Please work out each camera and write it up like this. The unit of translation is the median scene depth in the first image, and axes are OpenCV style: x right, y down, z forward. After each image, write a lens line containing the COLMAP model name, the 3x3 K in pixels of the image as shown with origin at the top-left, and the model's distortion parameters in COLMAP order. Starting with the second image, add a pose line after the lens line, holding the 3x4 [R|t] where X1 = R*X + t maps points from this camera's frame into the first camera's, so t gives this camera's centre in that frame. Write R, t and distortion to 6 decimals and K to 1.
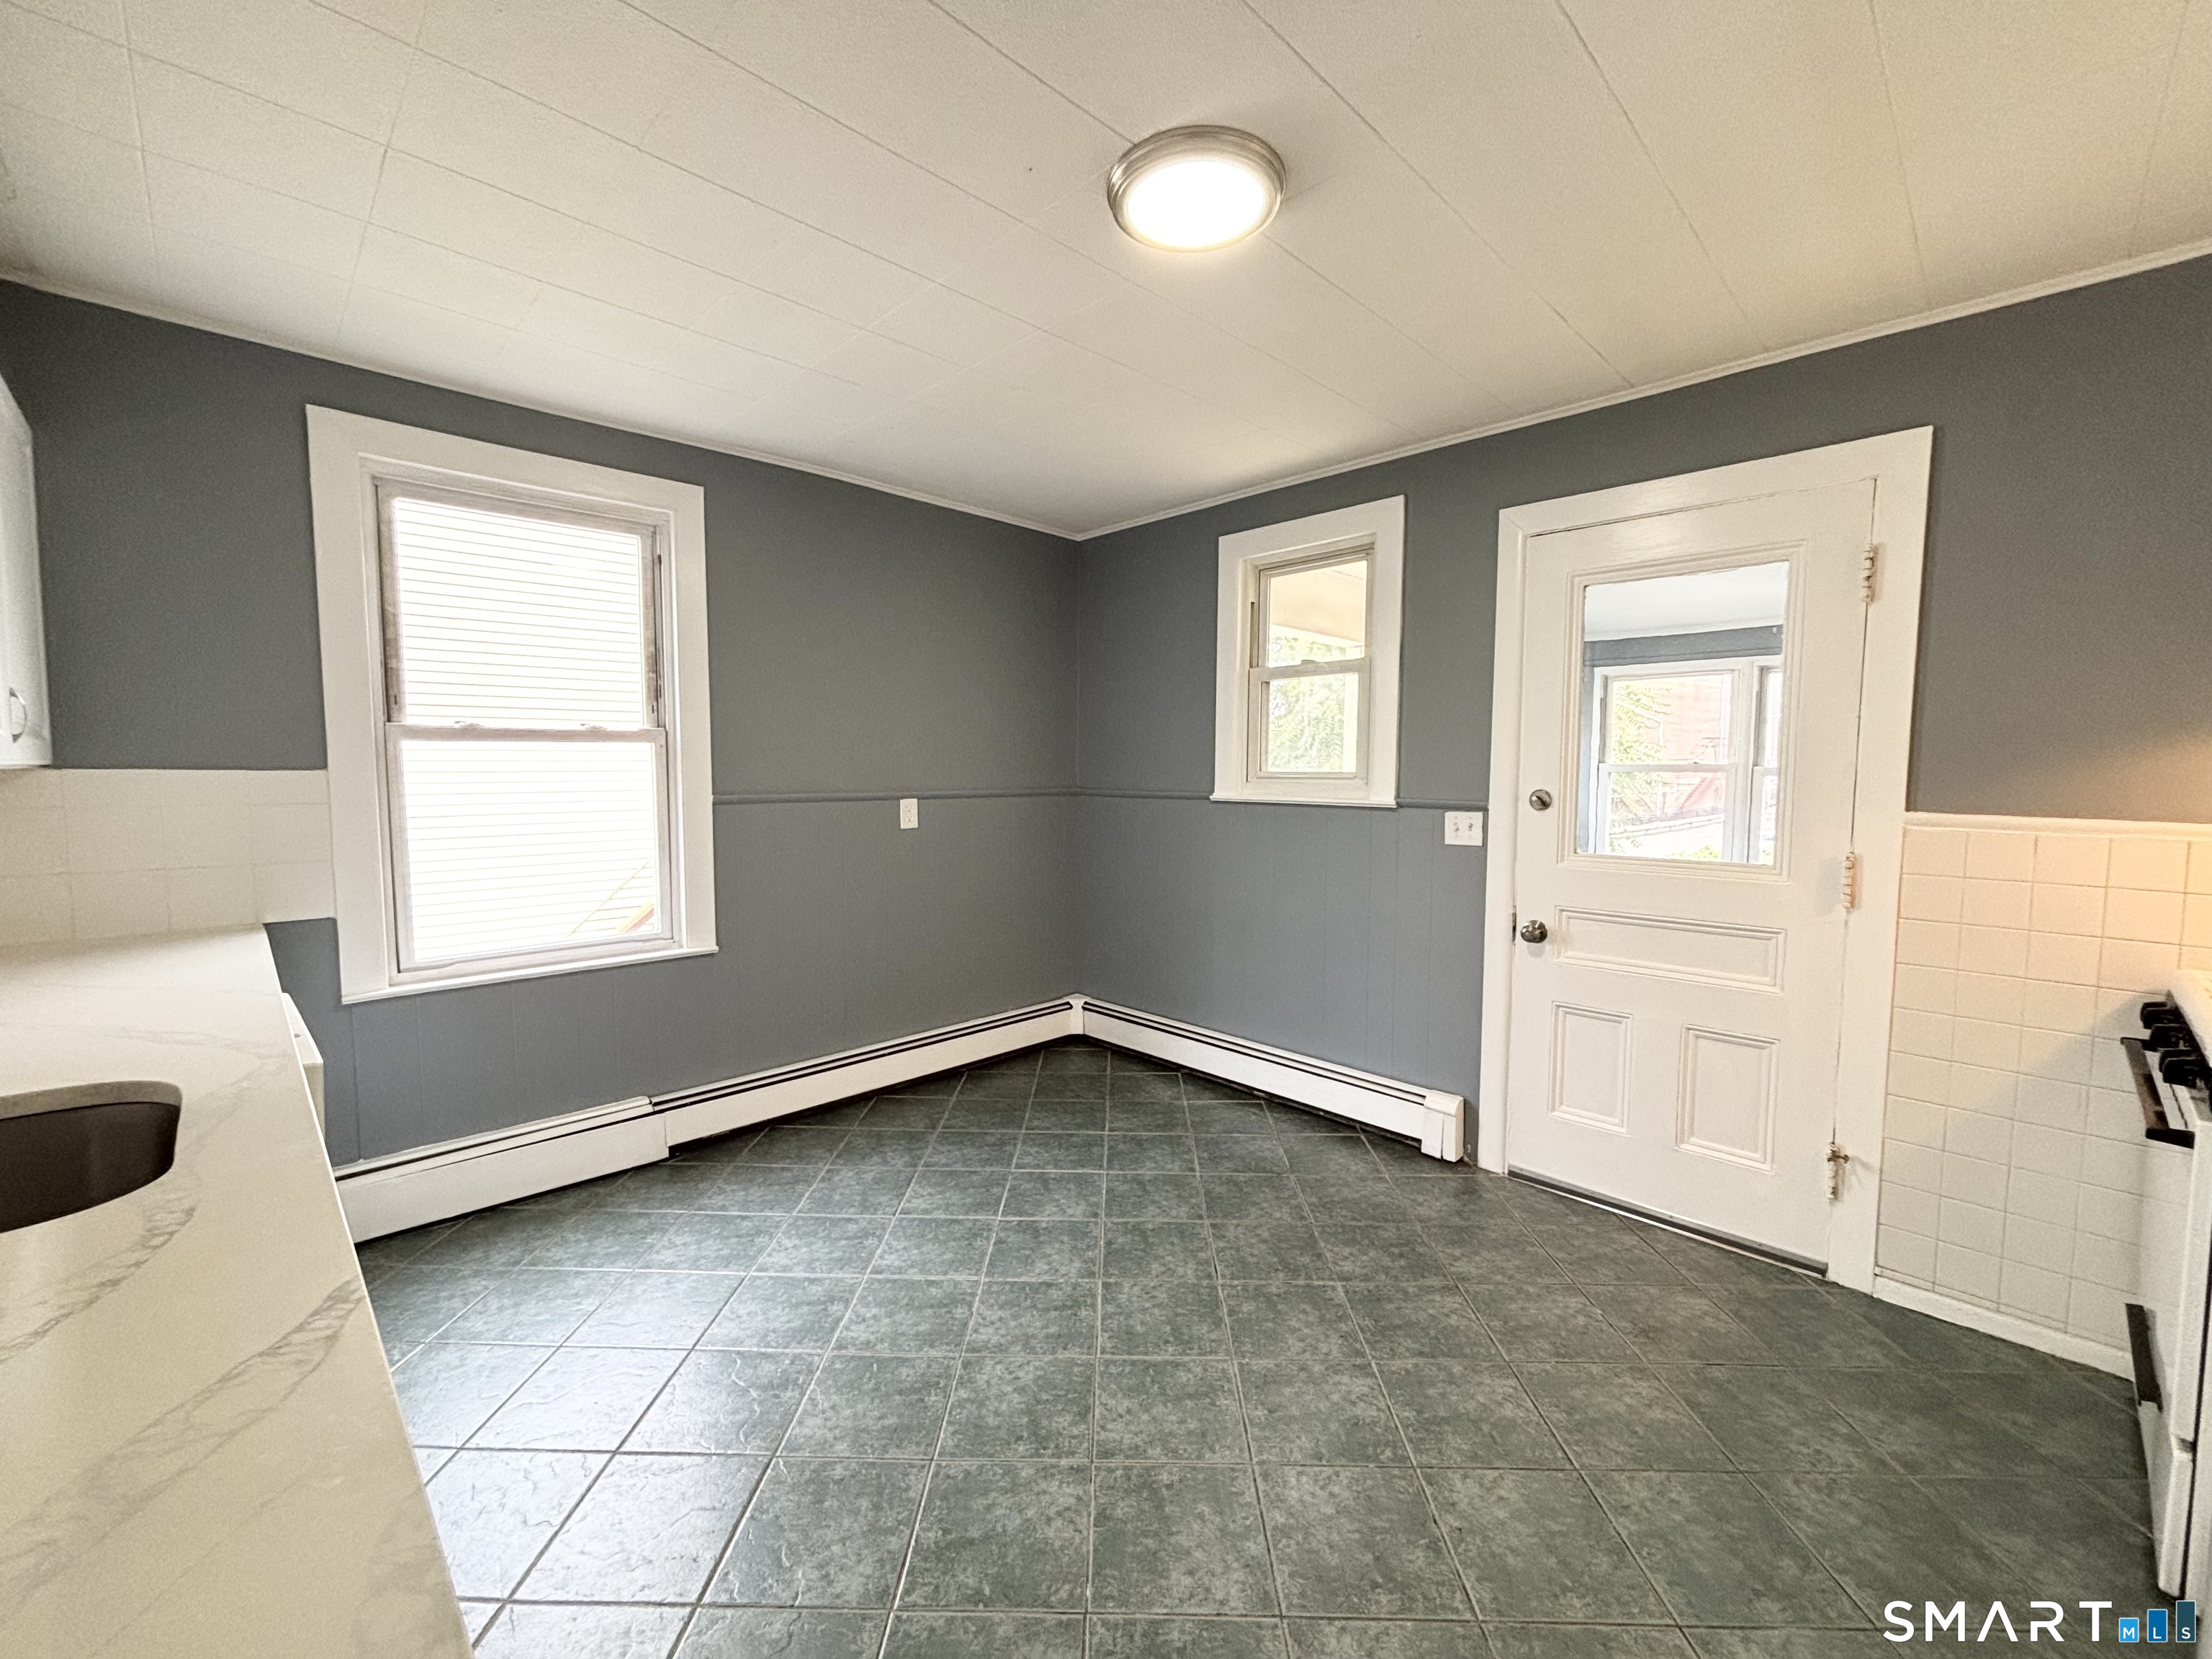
lens RADIAL K [[896.9, 0, 1110.4], [0, 896.9, 831.0], [0, 0, 1]] dist [0.007262, 0.000704]
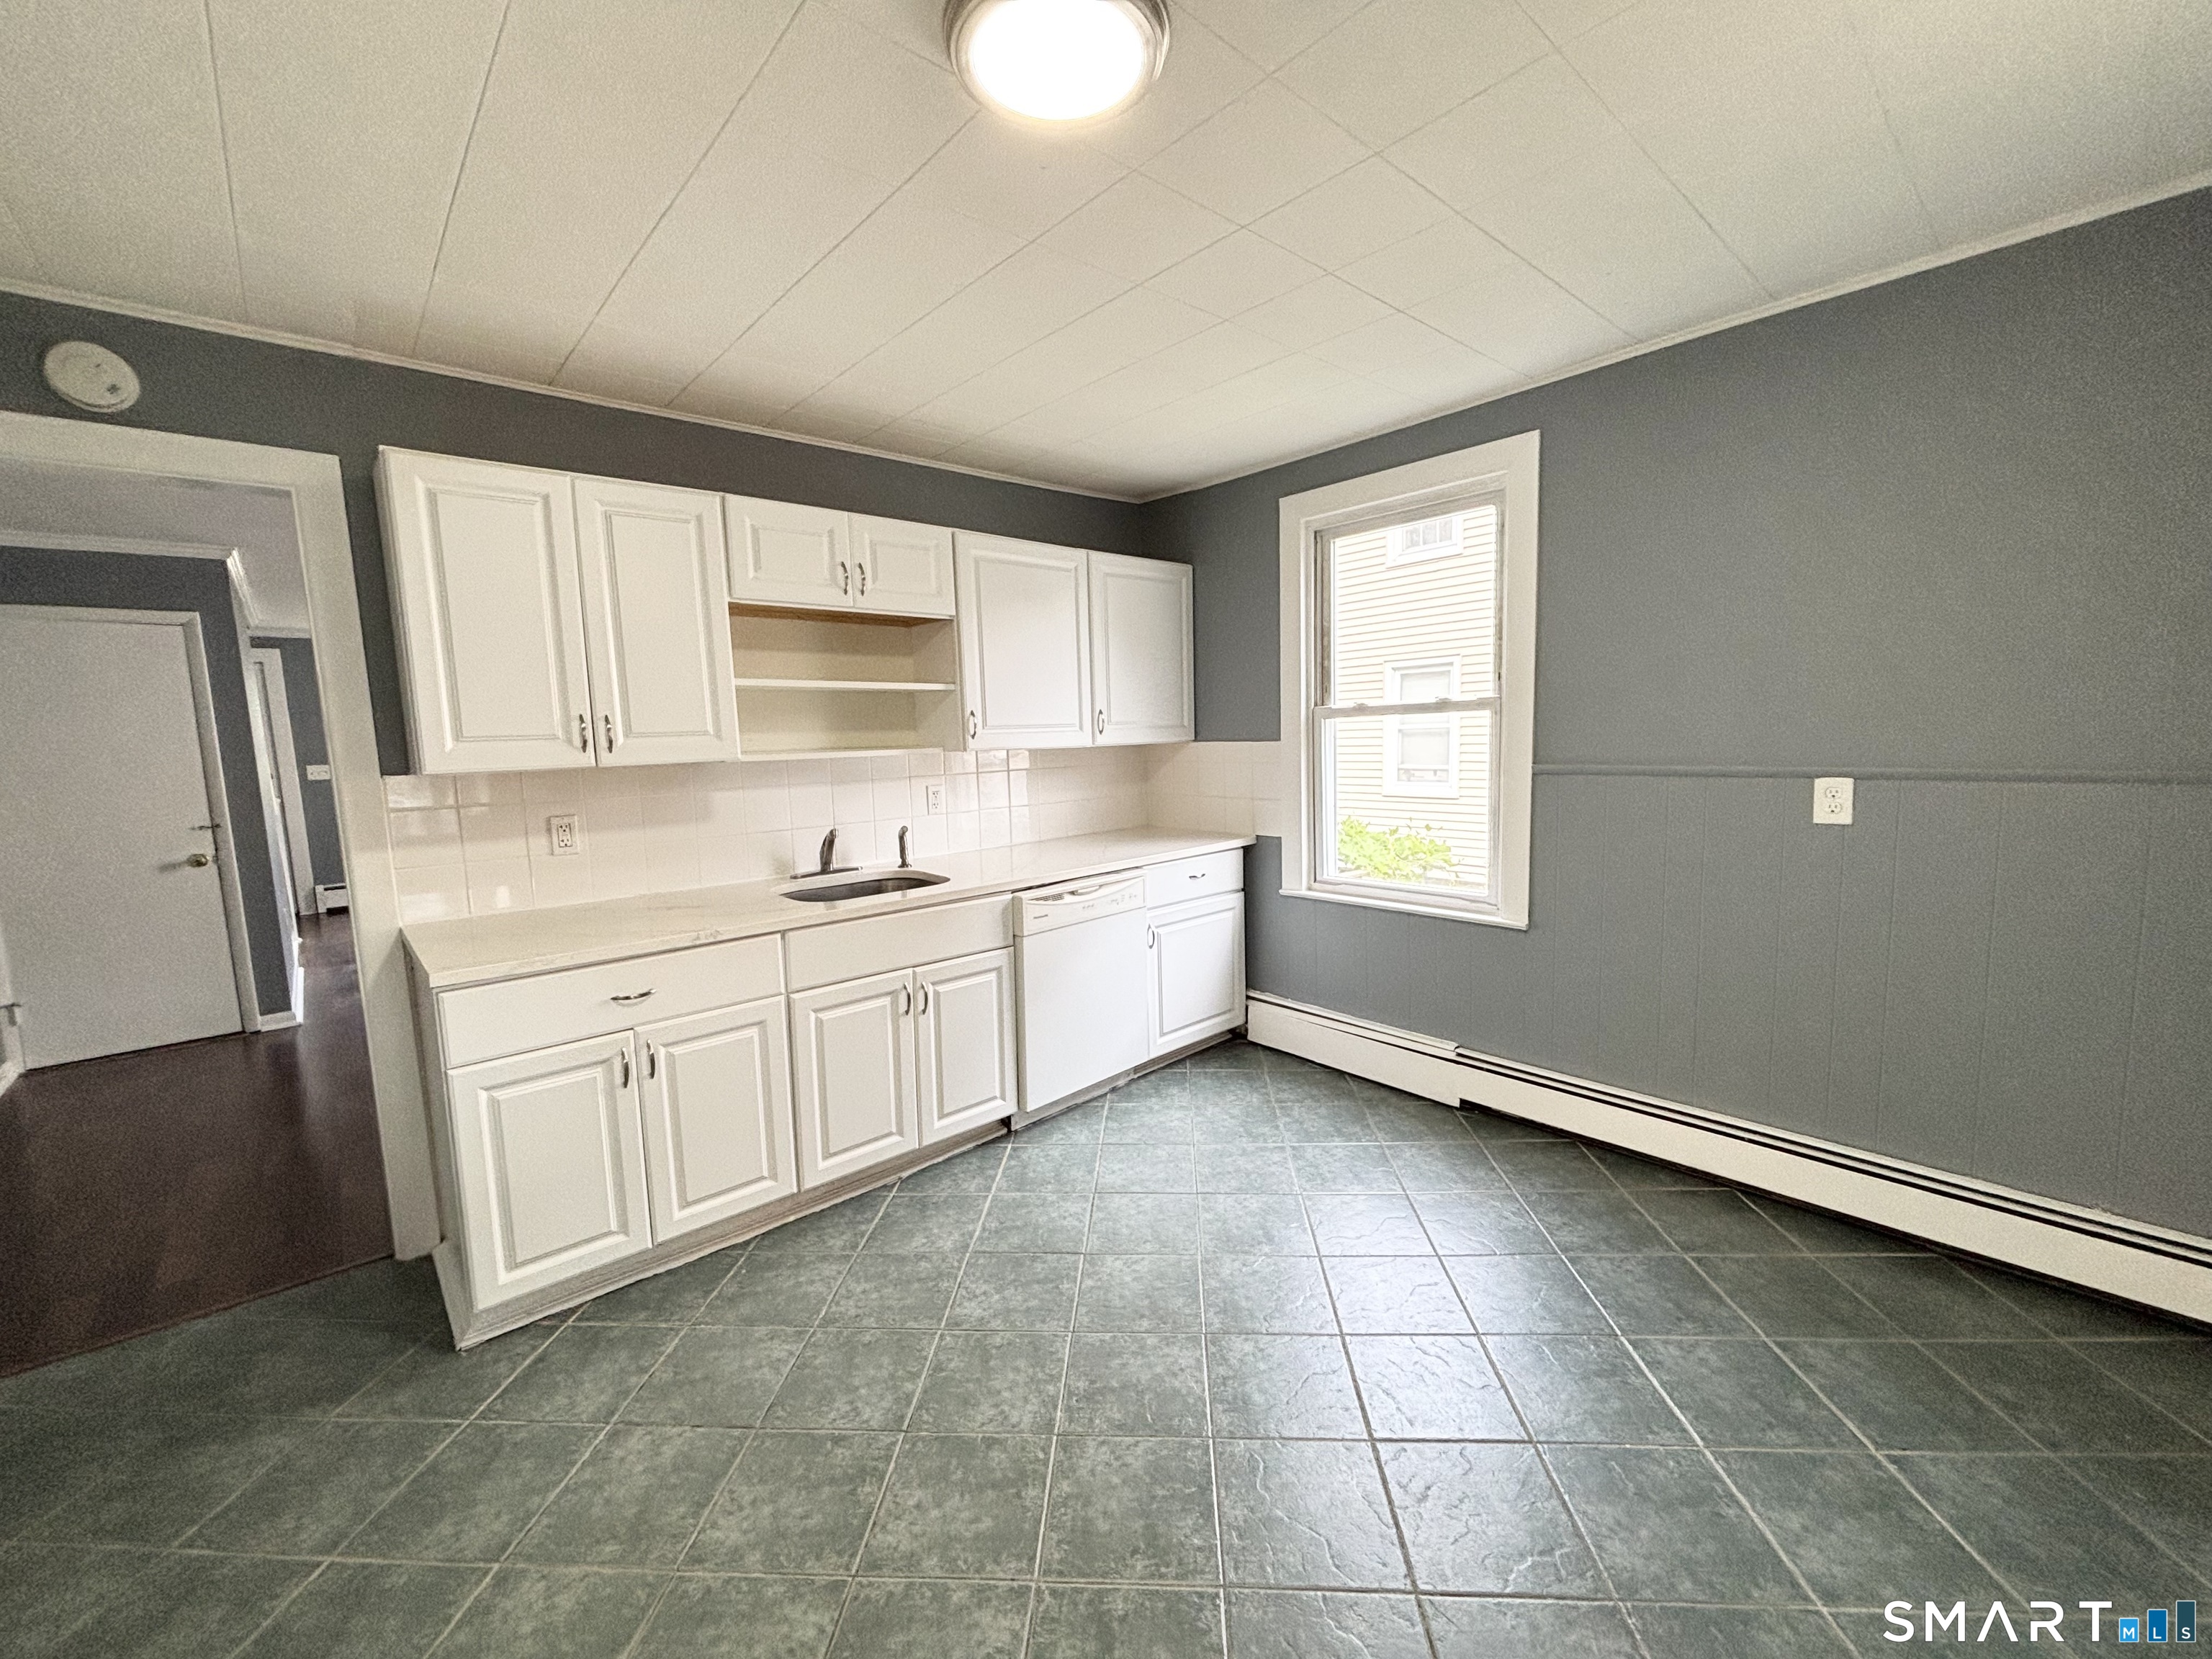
lens RADIAL K [[896.9, 0, 1103.2], [0, 896.9, 834.1], [0, 0, 1]] dist [0.007262, 0.000704]
pose [[-0.052209, 0.117634, -0.991684, 0.545206], [-0.037062, 0.992126, 0.119637, -0.066145], [0.997948, 0.043000, -0.047438, 0.631902]]
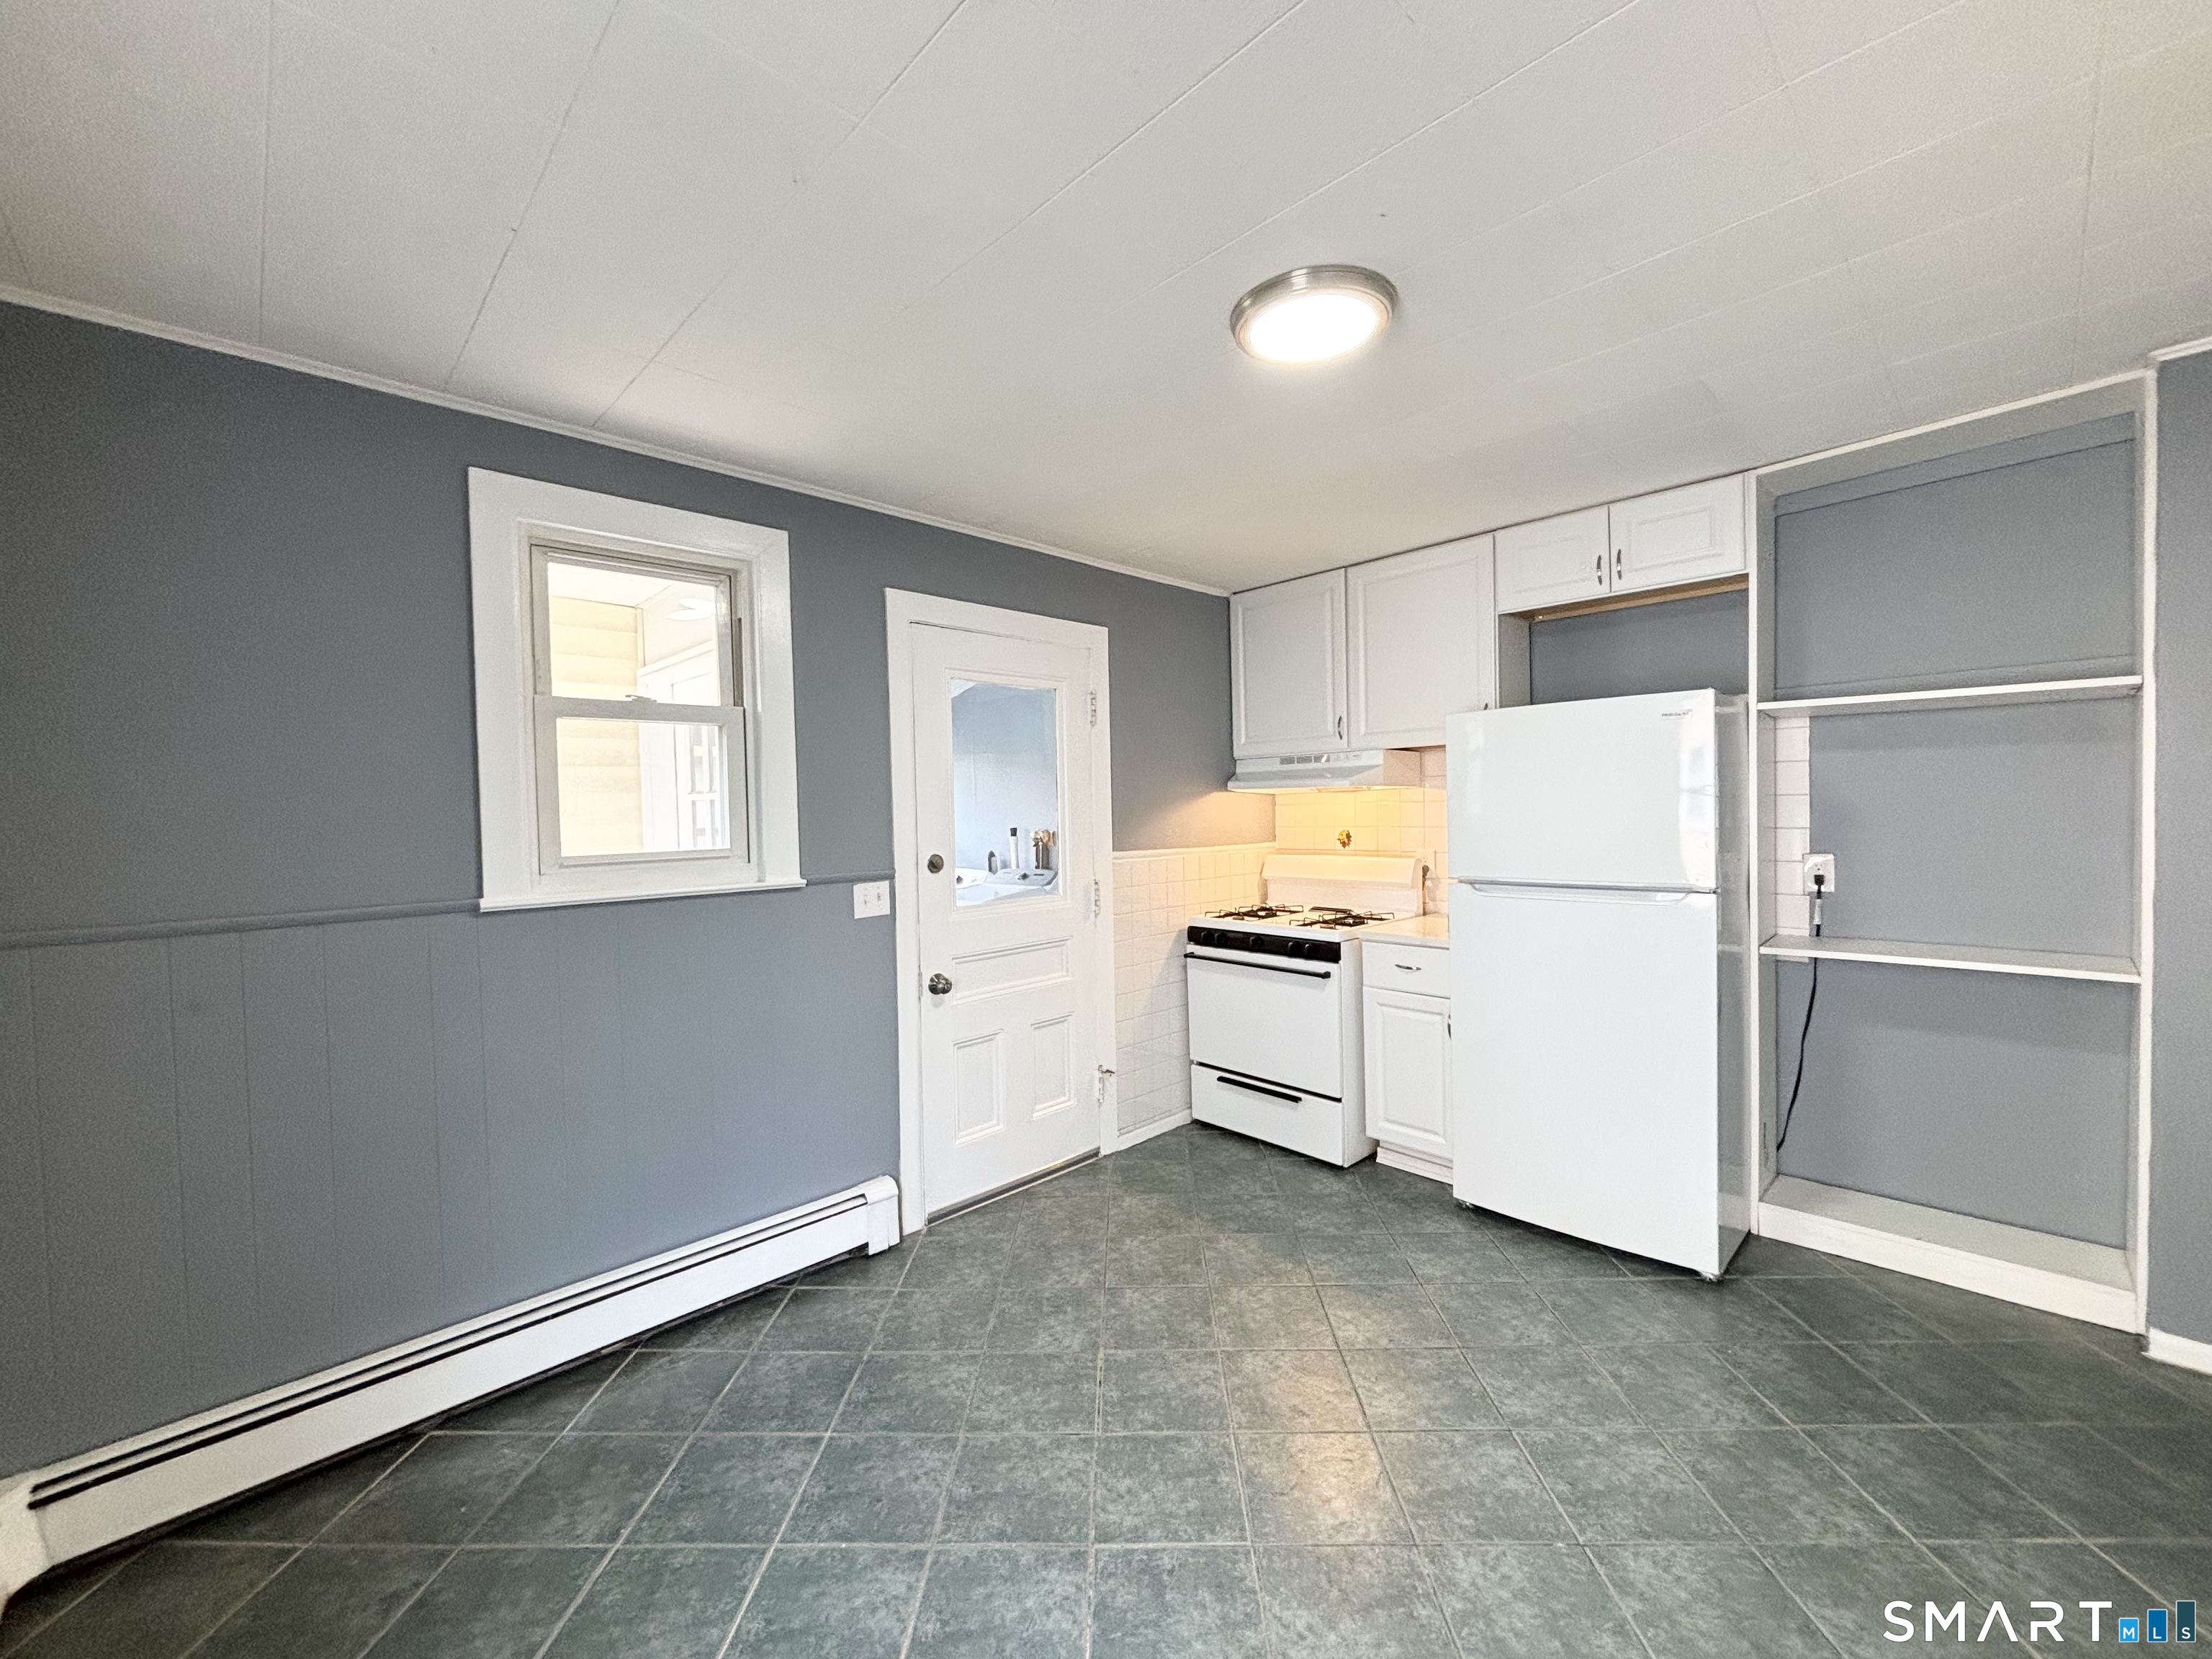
lens RADIAL K [[896.9, 0, 1108.1], [0, 896.9, 824.1], [0, 0, 1]] dist [0.007262, 0.000704]
pose [[0.009843, -0.021543, 0.999719, -0.586115], [0.093682, 0.995391, 0.020527, -0.080775], [-0.995554, 0.093454, 0.011816, 0.737018]]
